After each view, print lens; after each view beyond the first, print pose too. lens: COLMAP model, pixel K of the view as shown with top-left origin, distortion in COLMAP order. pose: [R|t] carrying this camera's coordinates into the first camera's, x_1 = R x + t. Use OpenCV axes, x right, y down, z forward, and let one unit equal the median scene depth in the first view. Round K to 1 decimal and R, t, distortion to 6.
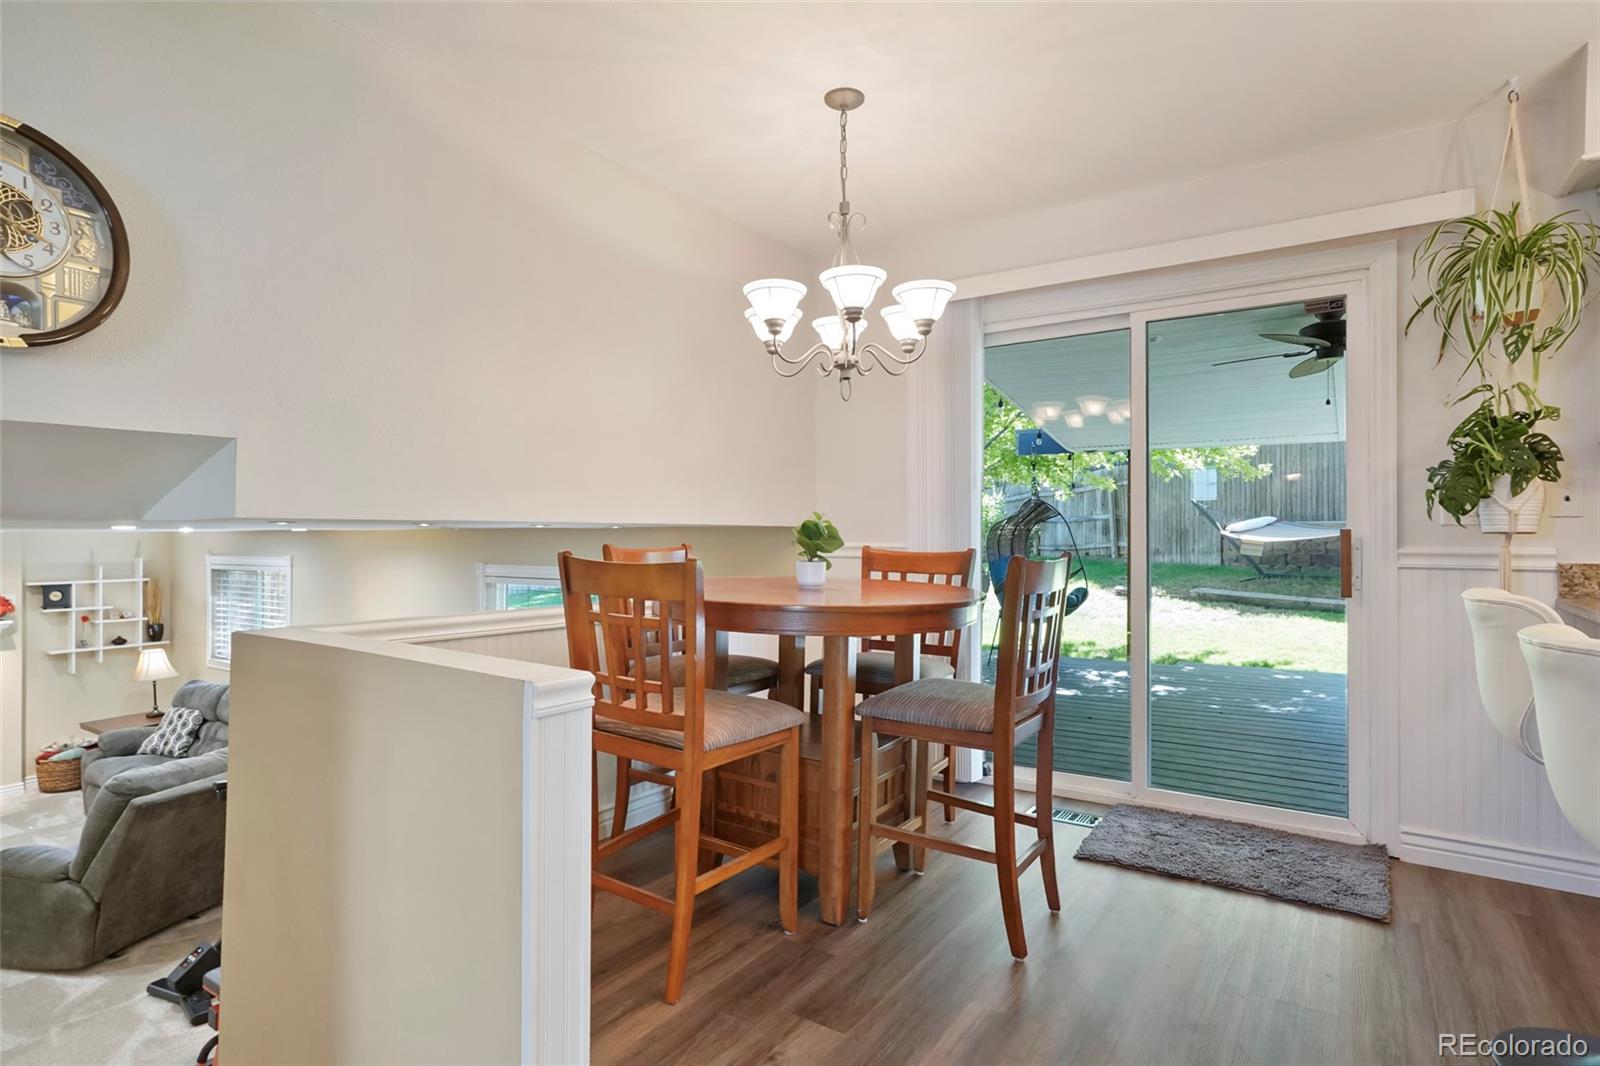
lens RADIAL K [[827.6, 0, 787.9], [0, 827.6, 530.3], [0, 0, 1]] dist [-0.004154, 0.006605]
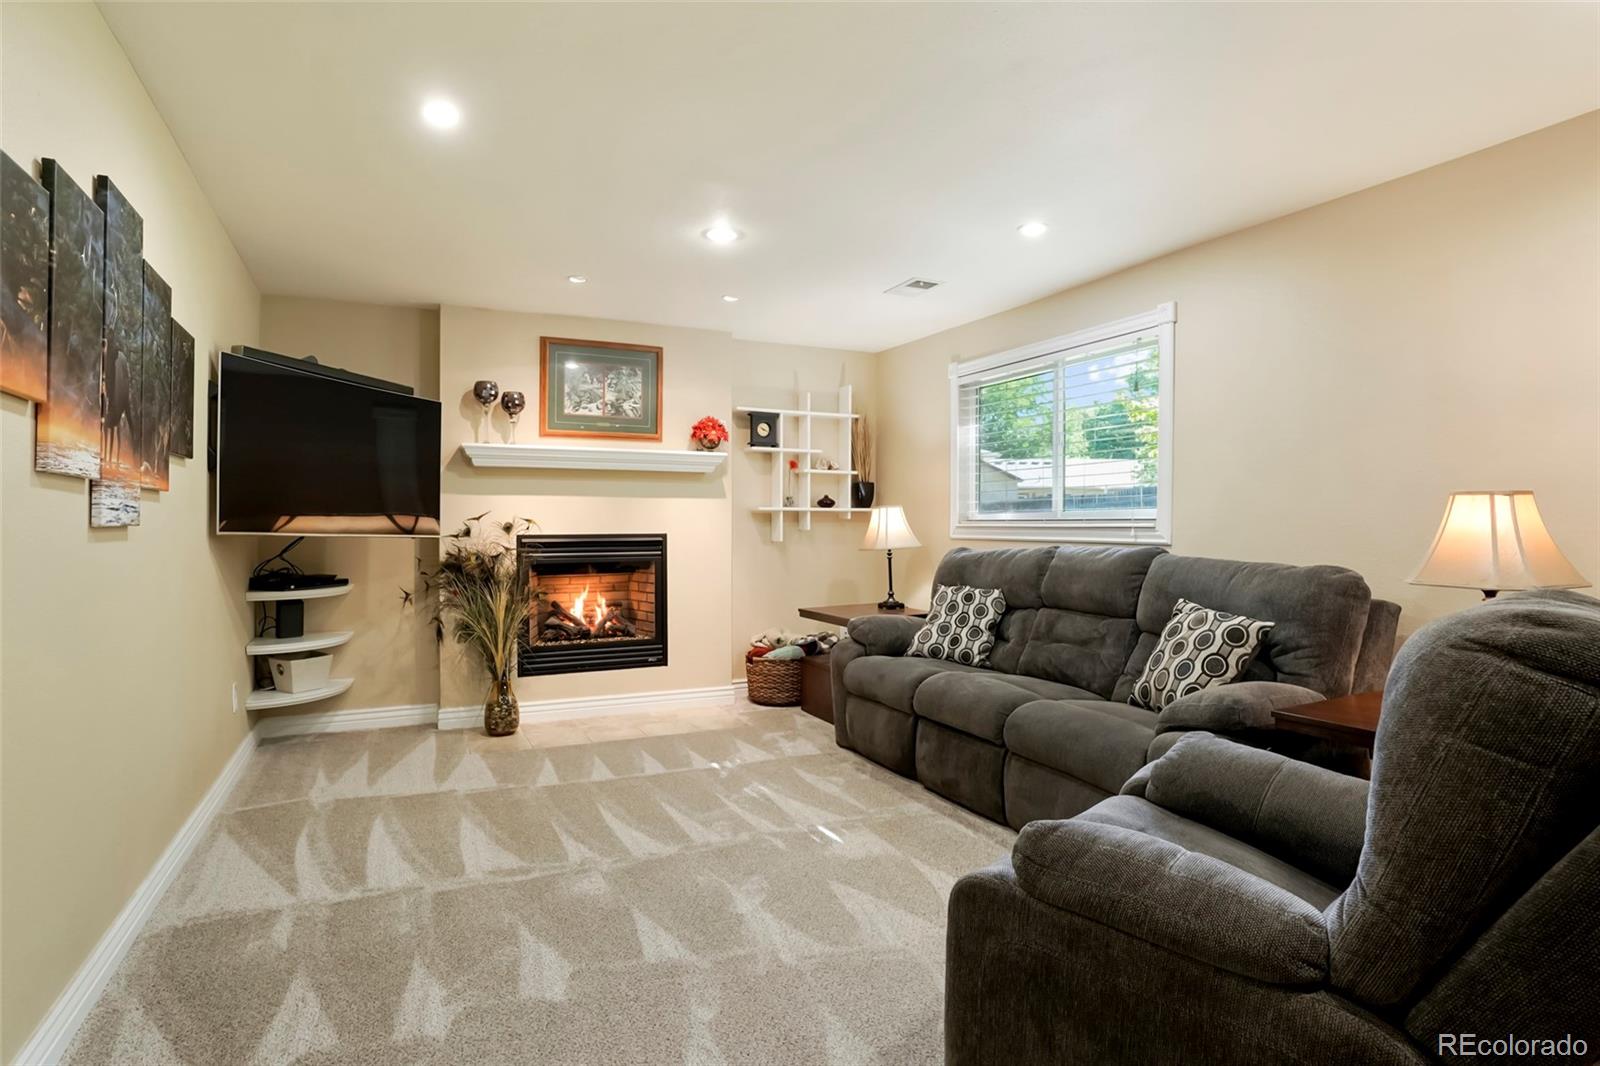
lens RADIAL K [[827.6, 0, 789.1], [0, 827.6, 529.0], [0, 0, 1]] dist [-0.004154, 0.006605]
pose [[0.867928, 0.005626, -0.496658, -0.835914], [-0.001125, 0.999956, 0.009363, 0.257004], [0.496689, -0.007568, 0.867896, 0.647030]]
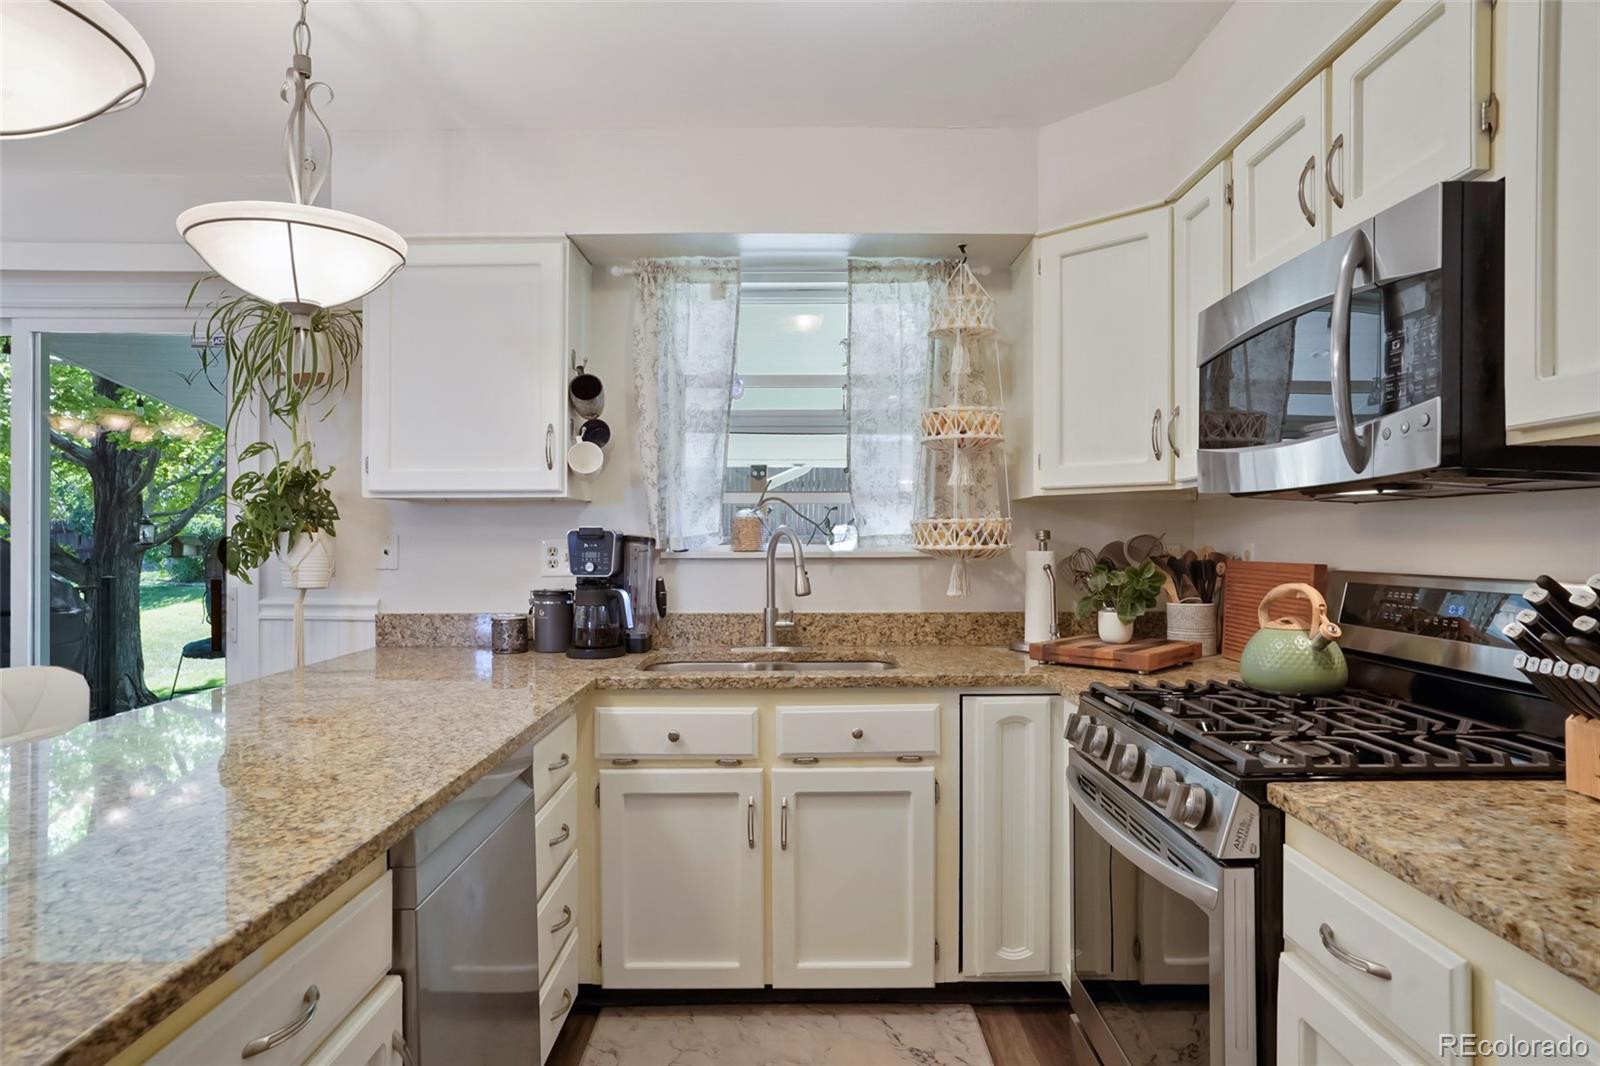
lens RADIAL K [[912.7, 0, 791.6], [0, 912.7, 522.1], [0, 0, 1]] dist [-0.007163, 0.004635]
pose [[0.824572, 0.014593, 0.565569, 0.353122], [-0.008457, 0.999874, -0.013470, -0.032847], [-0.565694, 0.006324, 0.824591, -0.130087]]
